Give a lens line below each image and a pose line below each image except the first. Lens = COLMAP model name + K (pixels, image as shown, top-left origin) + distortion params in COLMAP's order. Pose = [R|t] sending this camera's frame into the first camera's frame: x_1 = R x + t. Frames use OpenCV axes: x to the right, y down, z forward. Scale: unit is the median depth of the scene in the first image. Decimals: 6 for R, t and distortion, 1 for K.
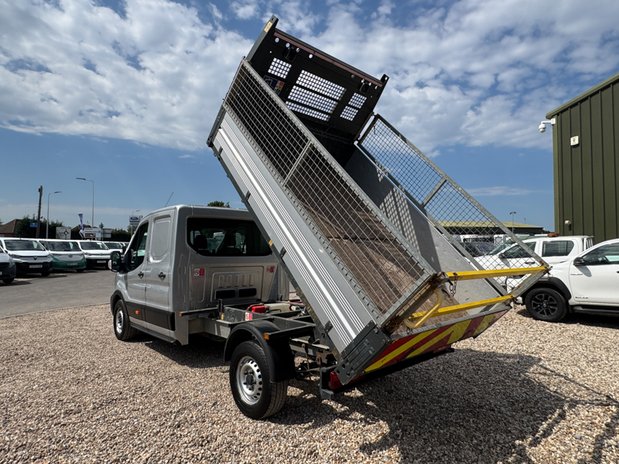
lens RADIAL K [[375.9, 0, 307.1], [0, 375.9, 232.8], [0, 0, 1]] dist [0.003311, 0.001193]
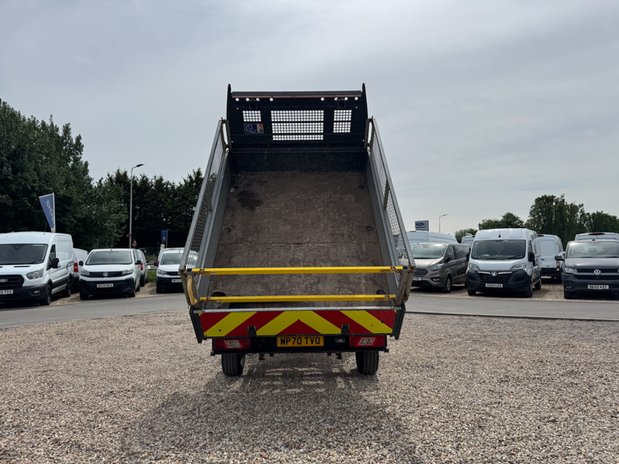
lens RADIAL K [[431.2, 0, 312.5], [0, 431.2, 231.6], [0, 0, 1]] dist [0.167500, -0.282218]
pose [[0.747337, -0.051417, -0.662452, 0.838808], [0.051012, 0.998499, -0.019951, 0.005861], [0.662484, -0.018883, 0.748838, -0.009216]]
